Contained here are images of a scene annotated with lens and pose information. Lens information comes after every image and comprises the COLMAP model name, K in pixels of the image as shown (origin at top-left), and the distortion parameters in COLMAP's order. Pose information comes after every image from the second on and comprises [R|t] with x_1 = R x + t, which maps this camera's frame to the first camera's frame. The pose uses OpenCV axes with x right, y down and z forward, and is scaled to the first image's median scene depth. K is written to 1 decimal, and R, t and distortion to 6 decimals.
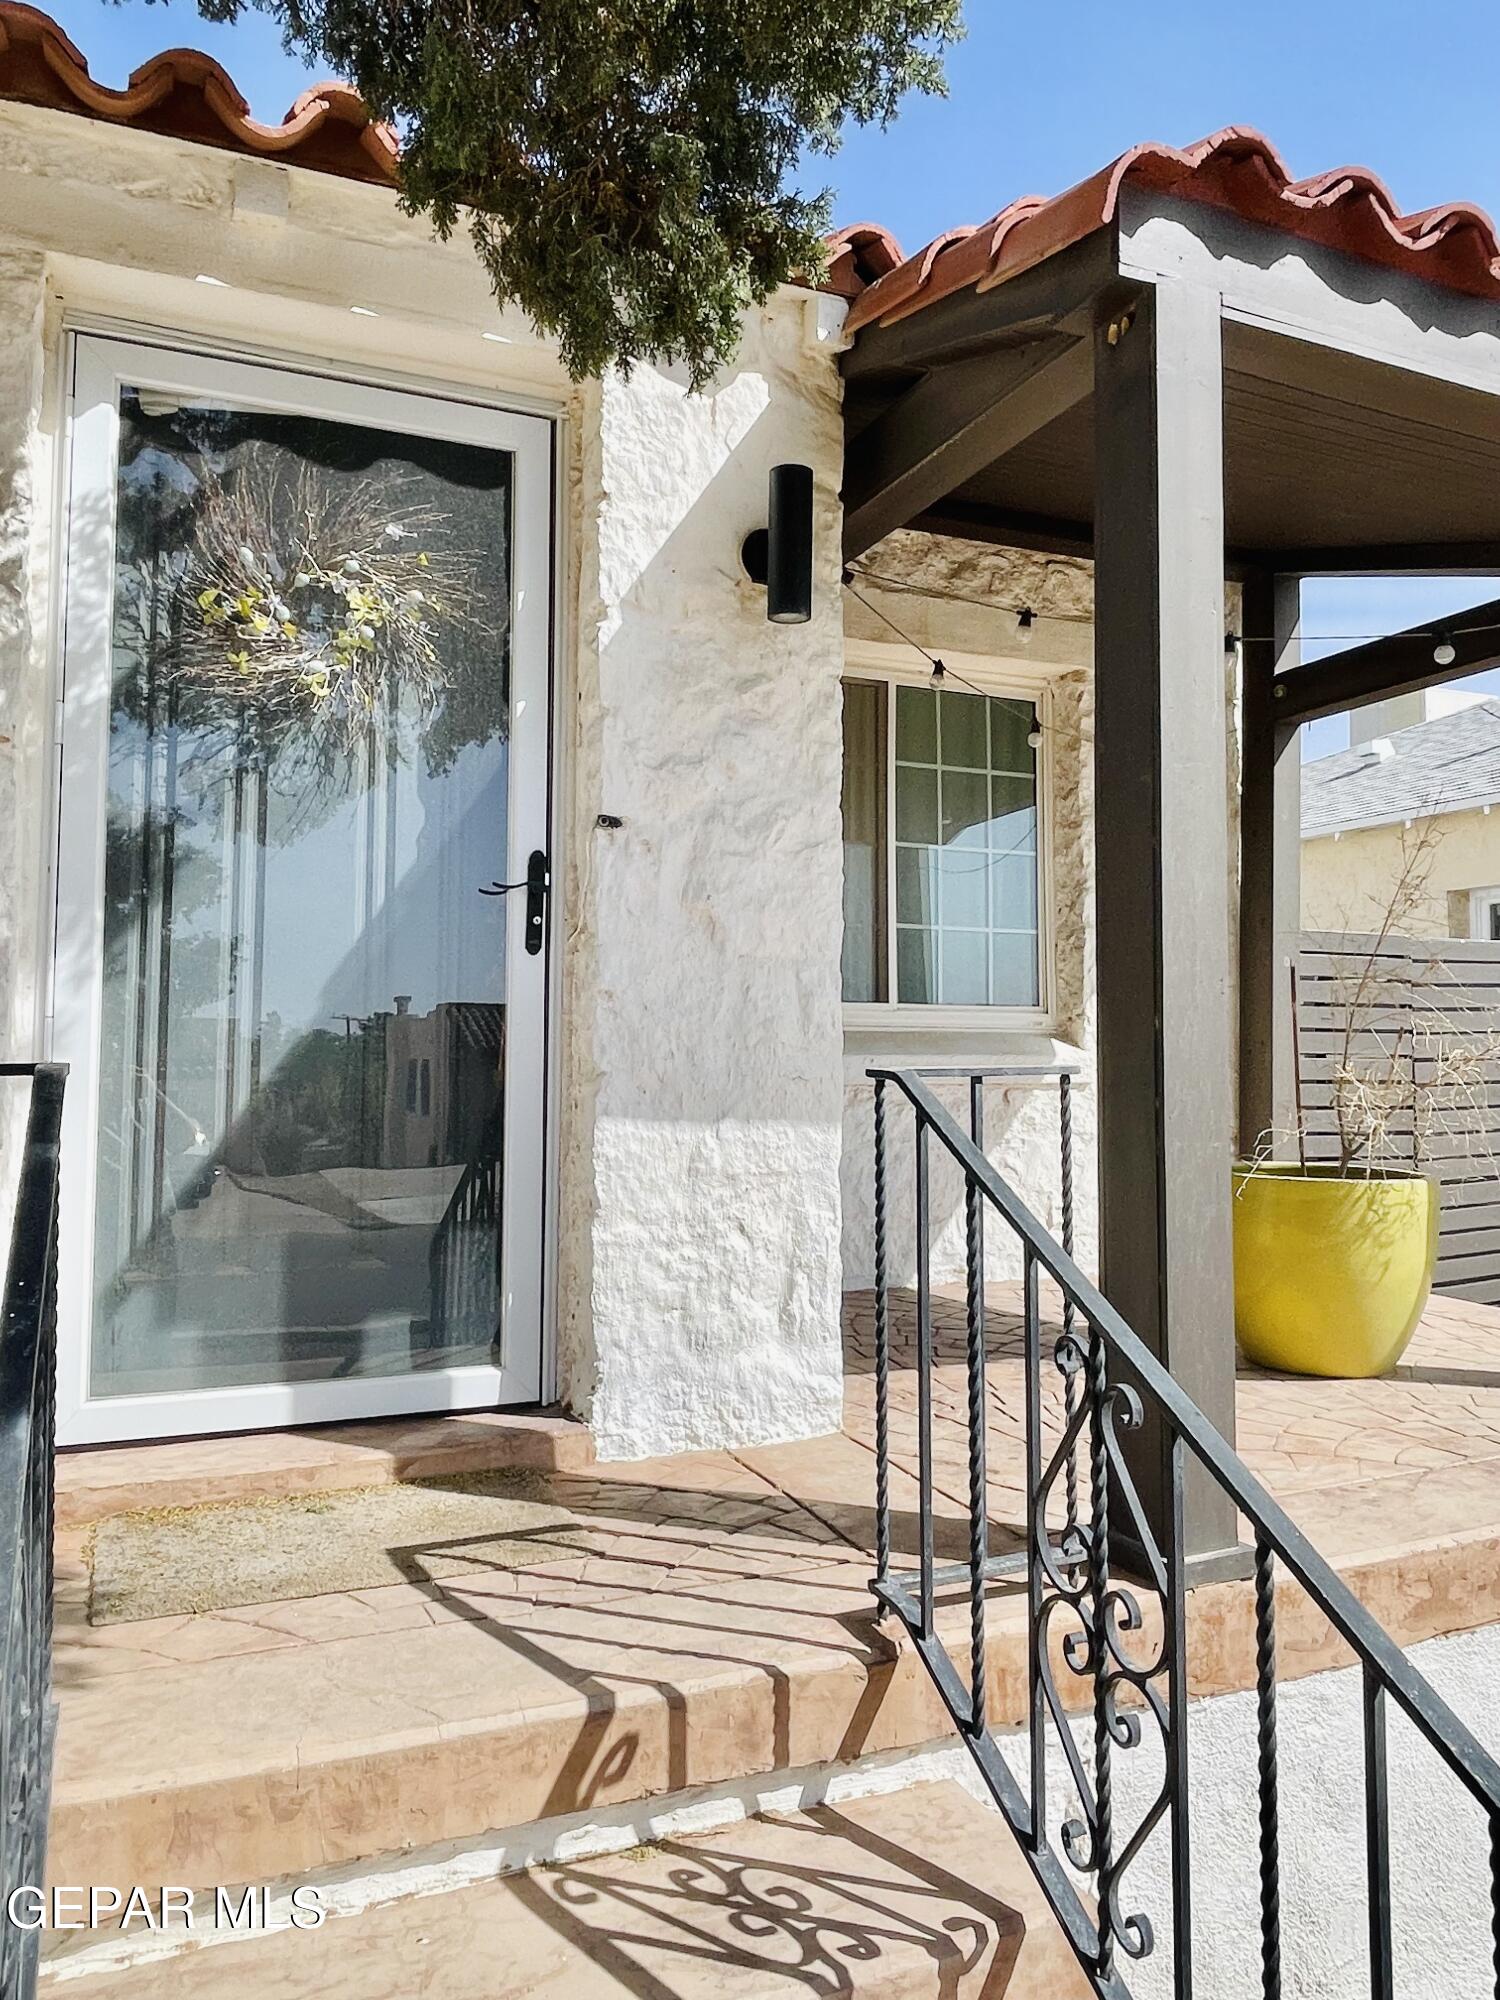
lens RADIAL K [[1503.6, 0, 750.1], [0, 1503.6, 993.1], [0, 0, 1]] dist [-0.000379, -0.000696]
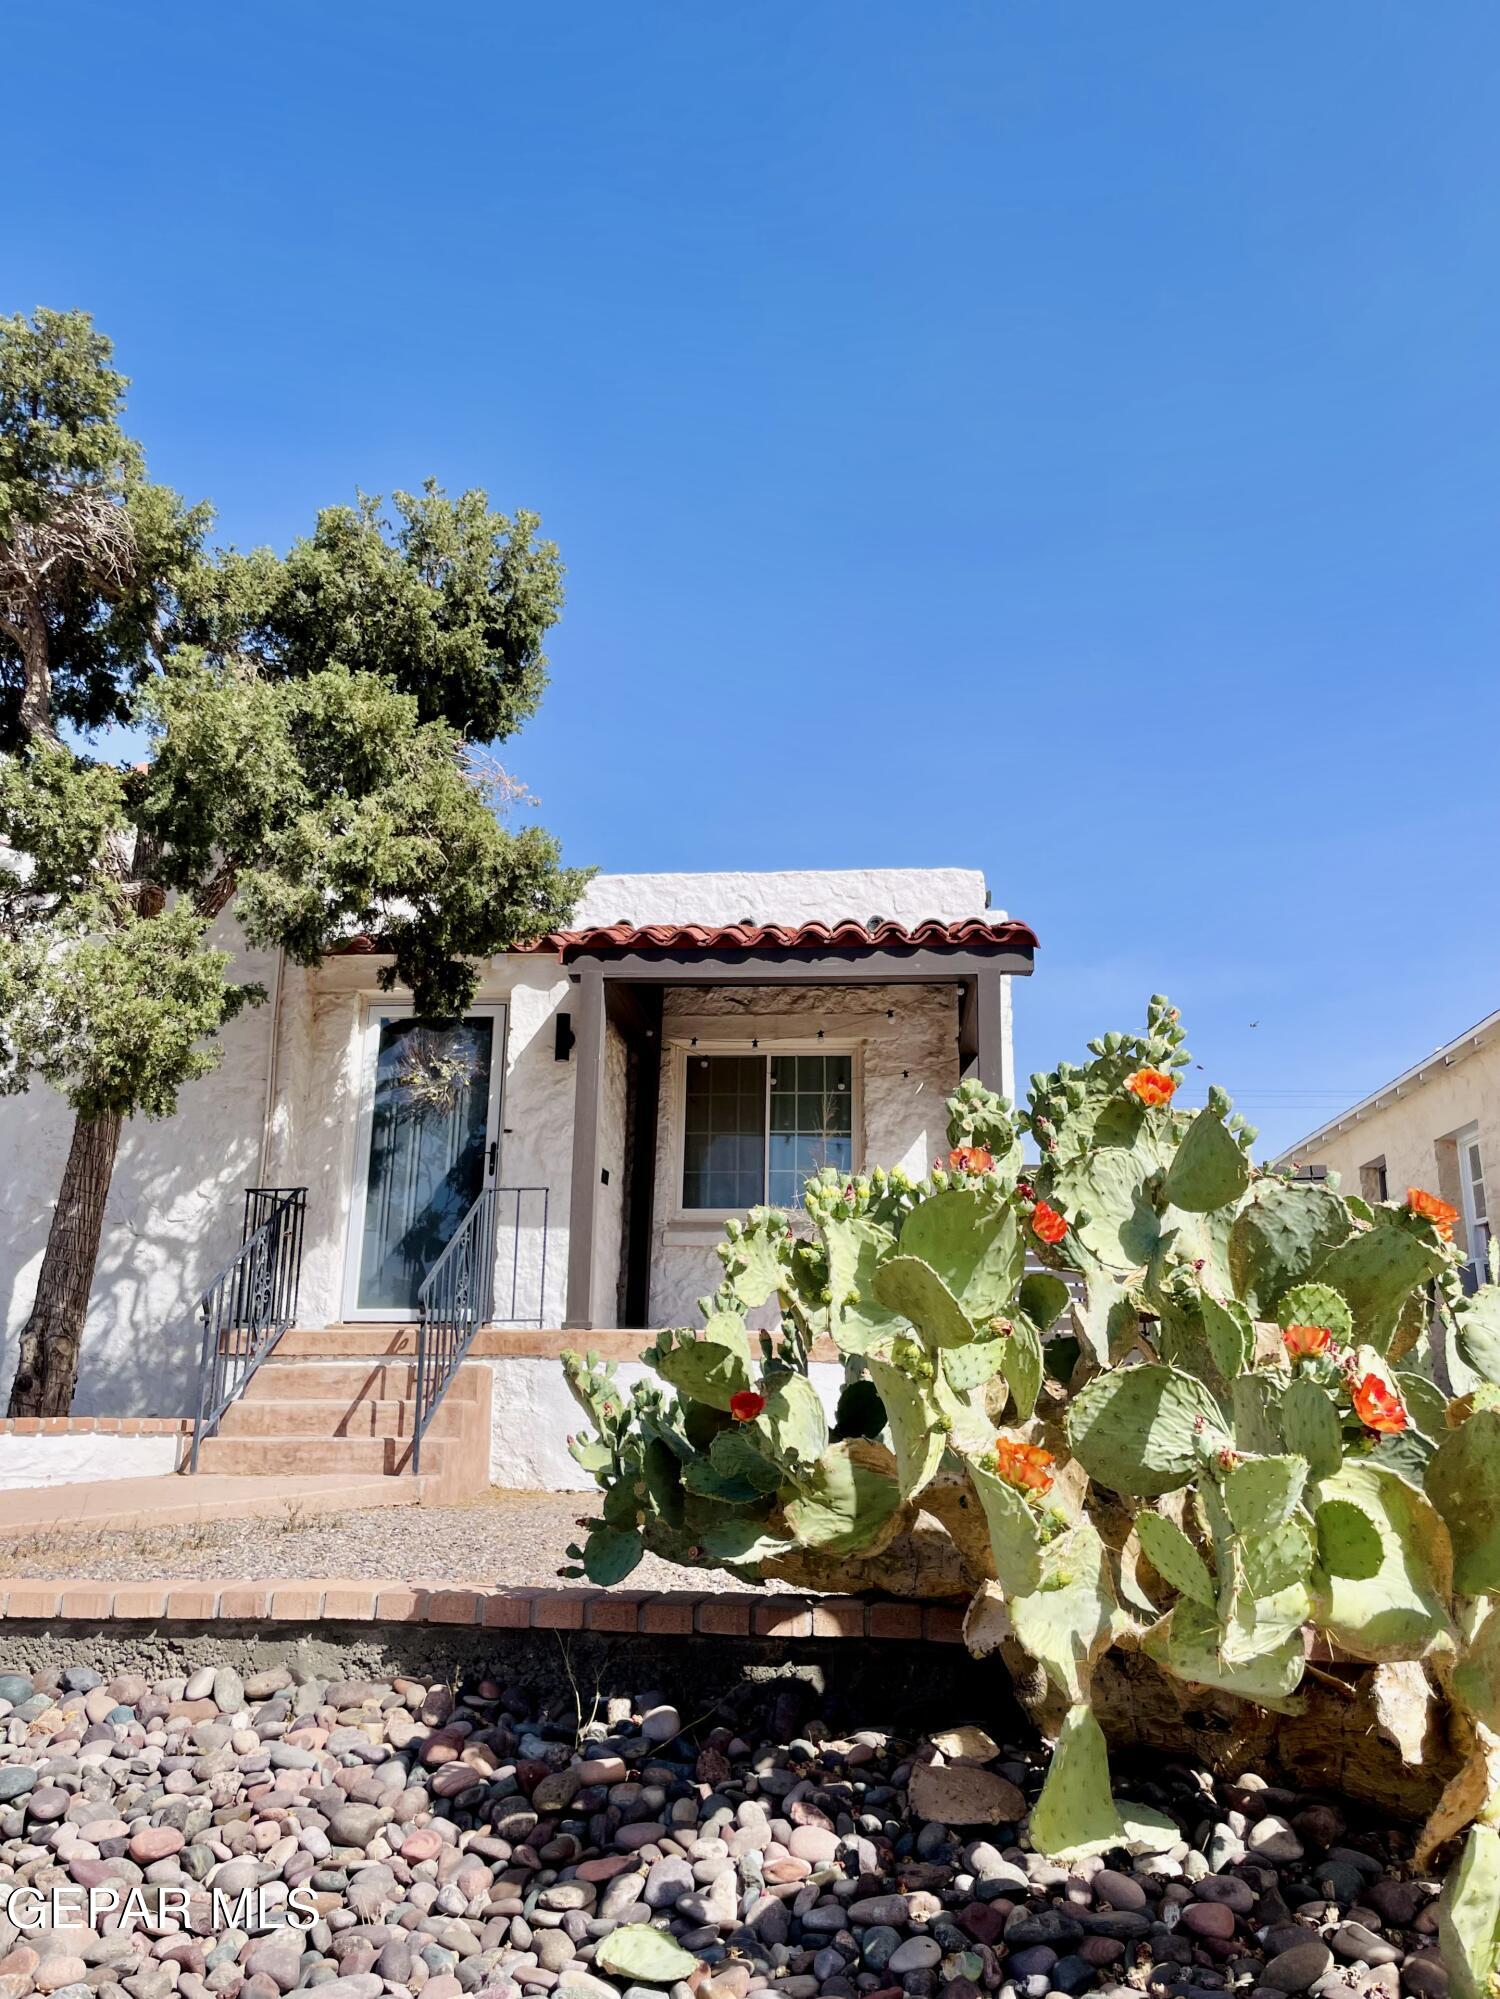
lens RADIAL K [[1549.3, 0, 750.0], [0, 1549.3, 999.5], [0, 0, 1]] dist [-0.003489, -0.001922]
pose [[0.894018, -0.120698, -0.431466, 1.766735], [0.028335, 0.976333, -0.214409, 0.322352], [0.447134, 0.179460, 0.876280, -1.642532]]
